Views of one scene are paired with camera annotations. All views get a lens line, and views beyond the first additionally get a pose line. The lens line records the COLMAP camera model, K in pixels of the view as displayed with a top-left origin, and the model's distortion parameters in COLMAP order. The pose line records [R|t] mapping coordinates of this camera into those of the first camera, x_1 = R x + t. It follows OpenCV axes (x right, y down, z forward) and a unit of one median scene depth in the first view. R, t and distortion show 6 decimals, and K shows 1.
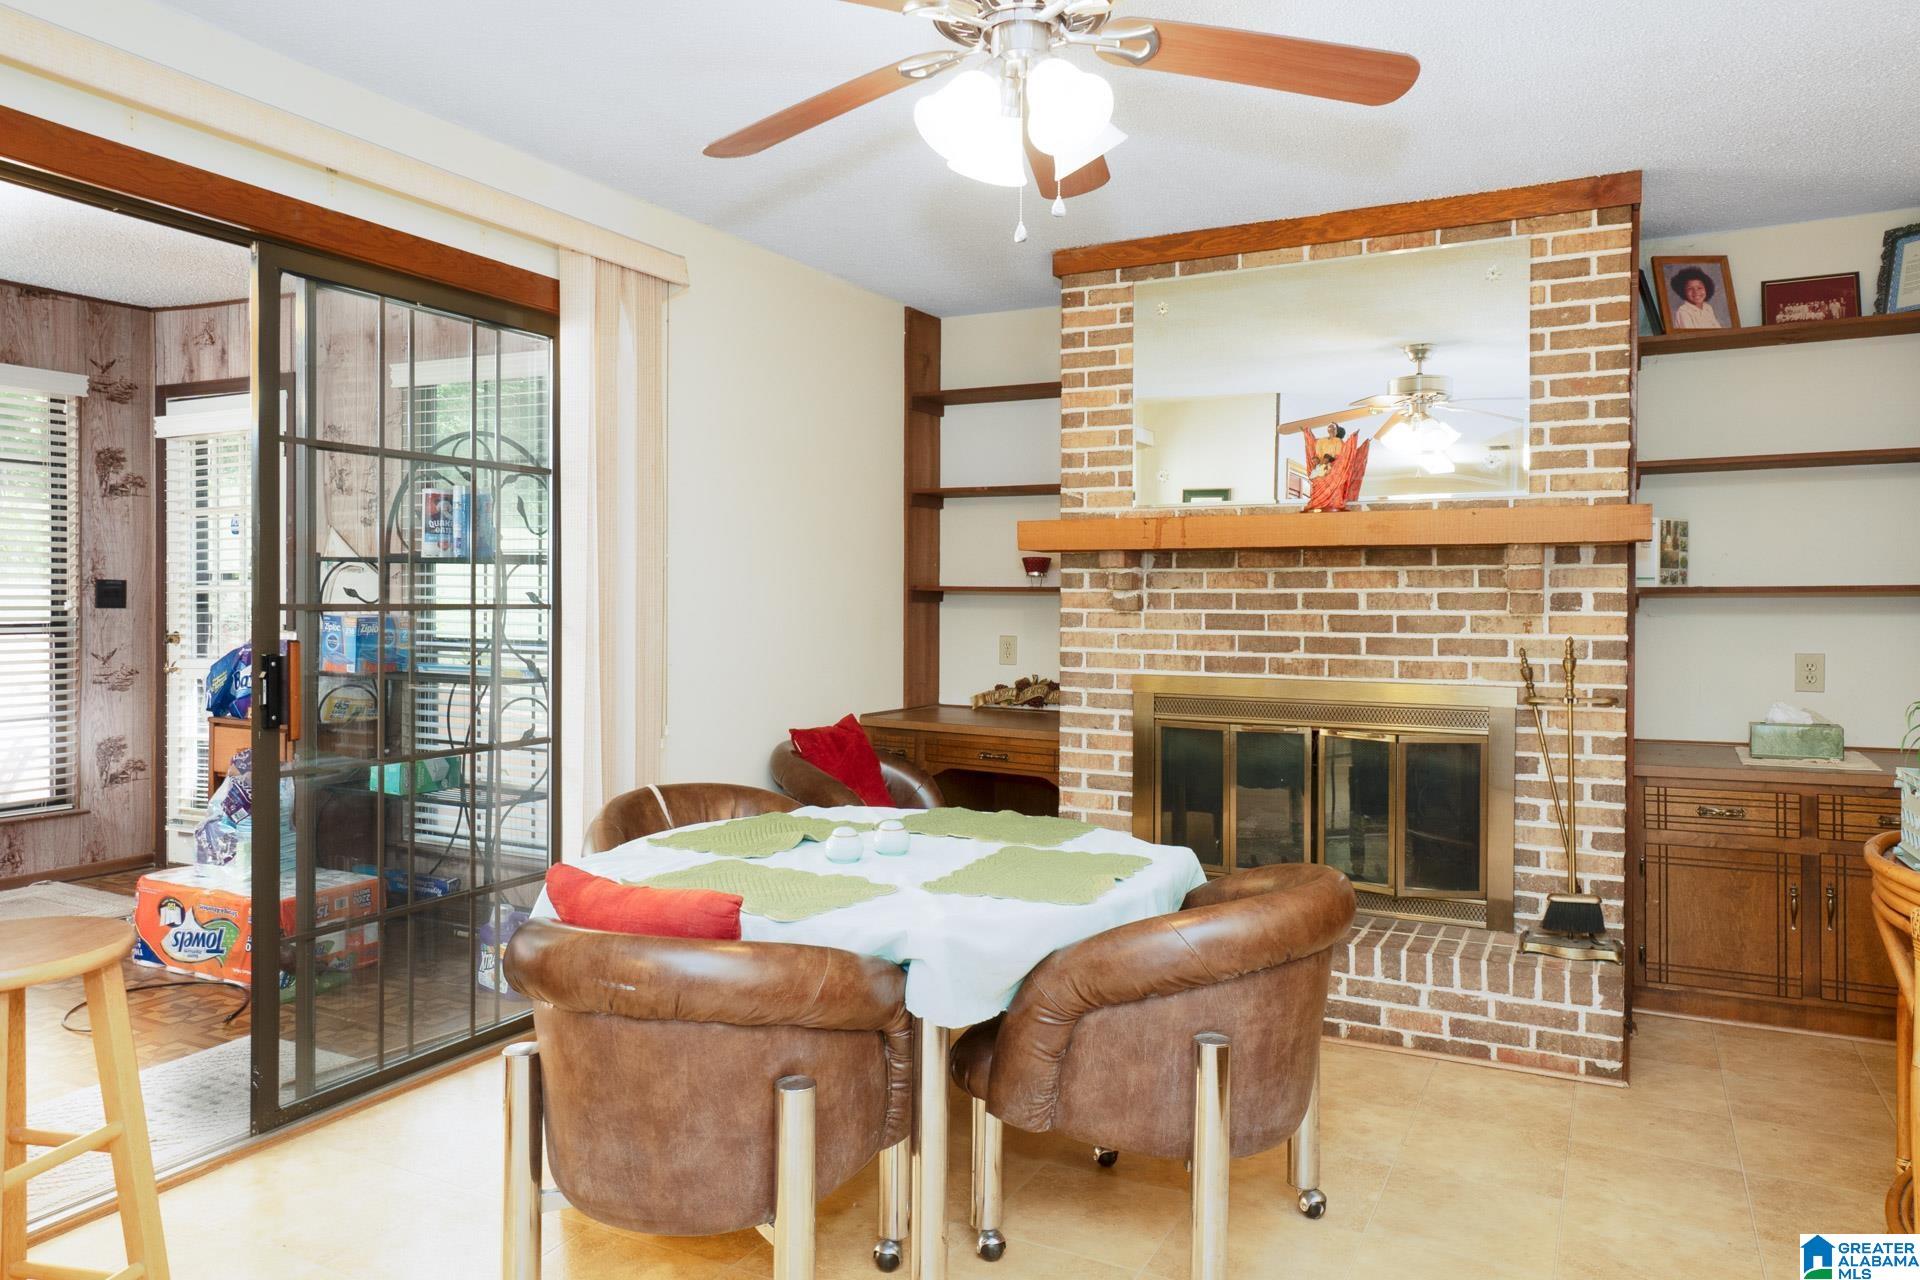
lens RADIAL K [[1294.1, 0, 958.5], [0, 1294.1, 587.7], [0, 0, 1]] dist [-0.002224, 0.029161]
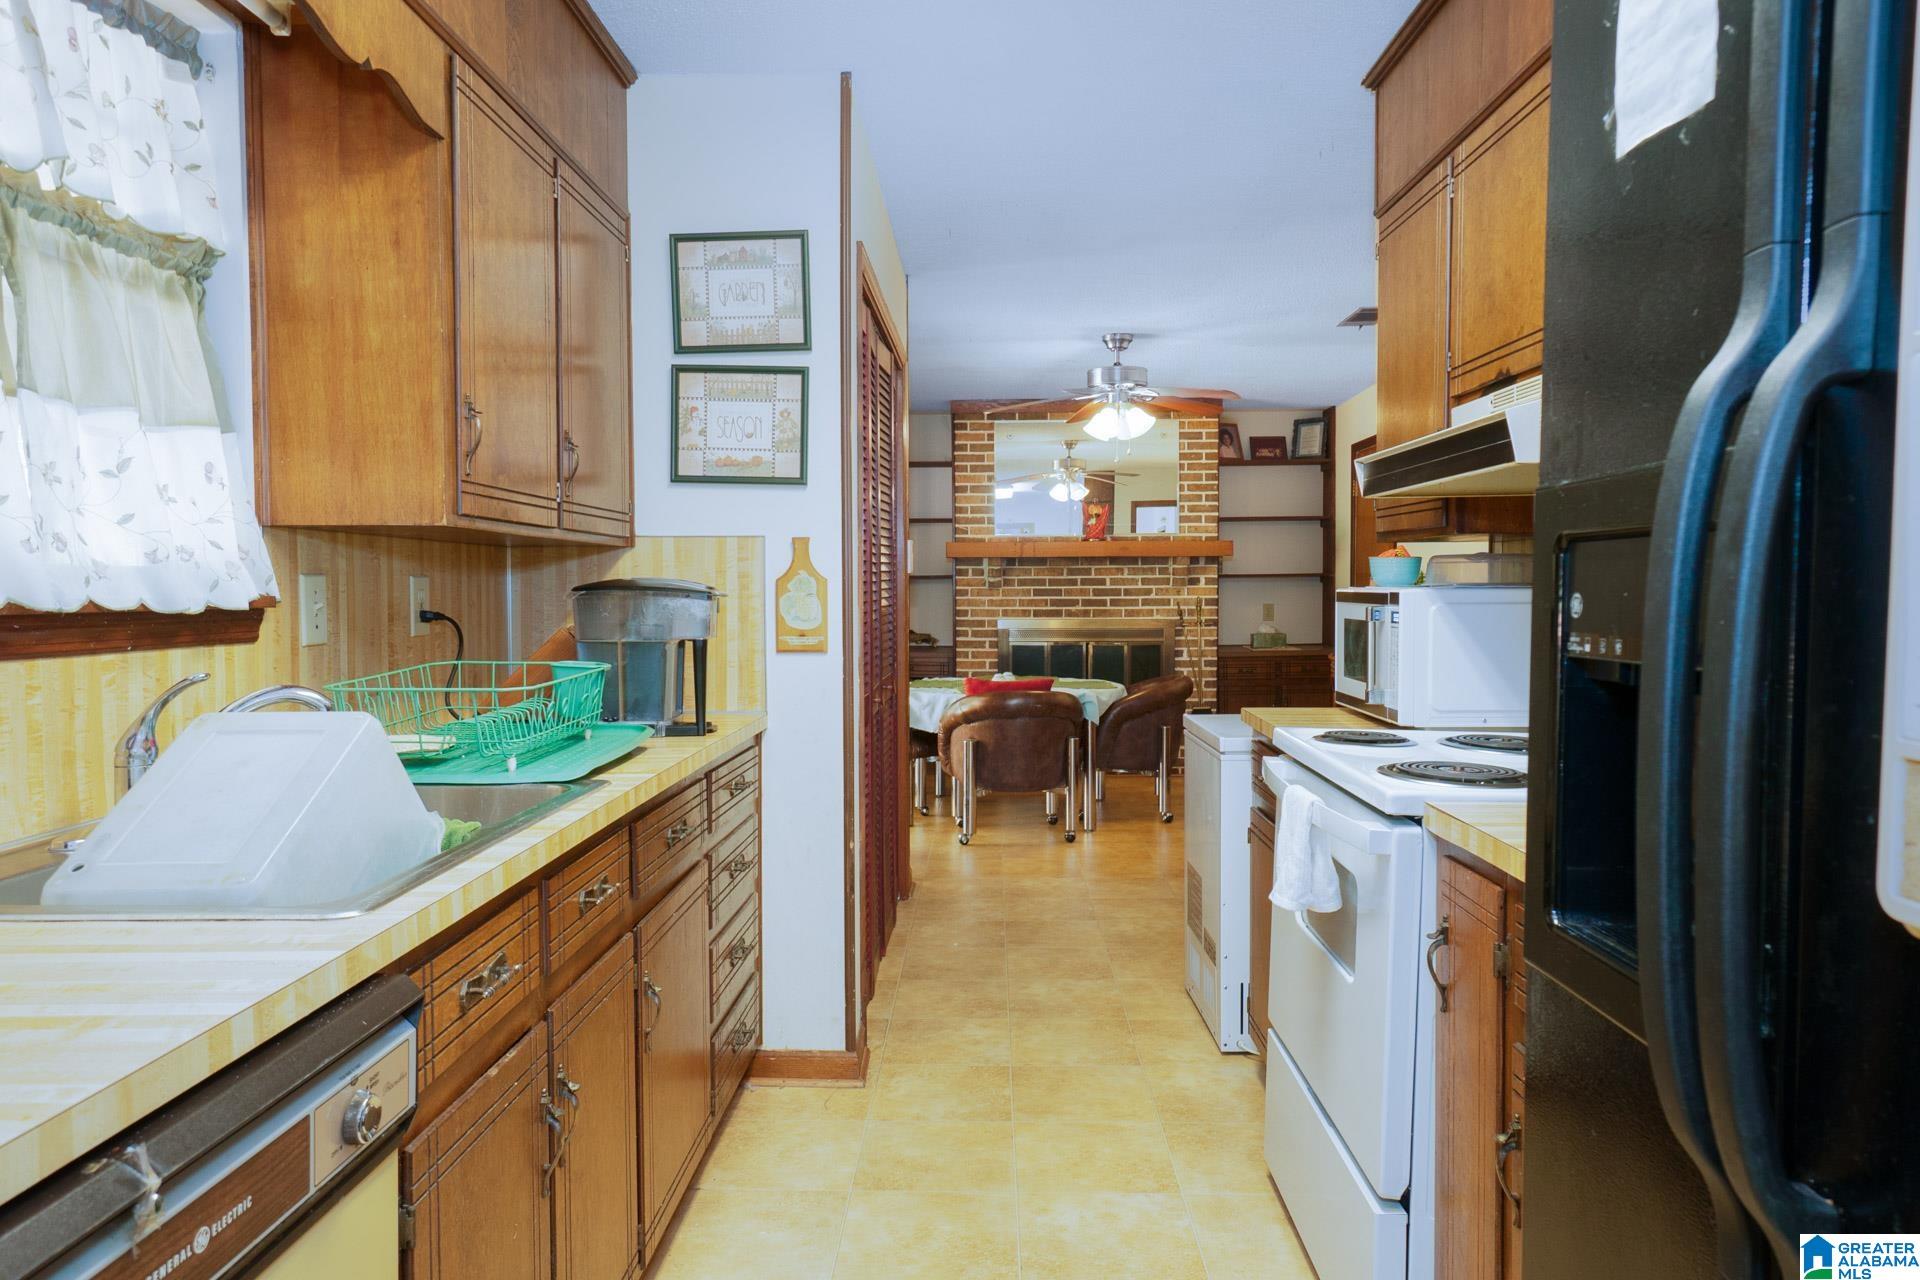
lens RADIAL K [[1294.1, 0, 958.5], [0, 1294.1, 587.7], [0, 0, 1]] dist [-0.002224, 0.029161]
pose [[0.897672, -0.008912, 0.440573, -0.837956], [0.003843, 0.999916, 0.012397, -0.007246], [-0.440647, -0.009436, 0.897631, -0.799079]]
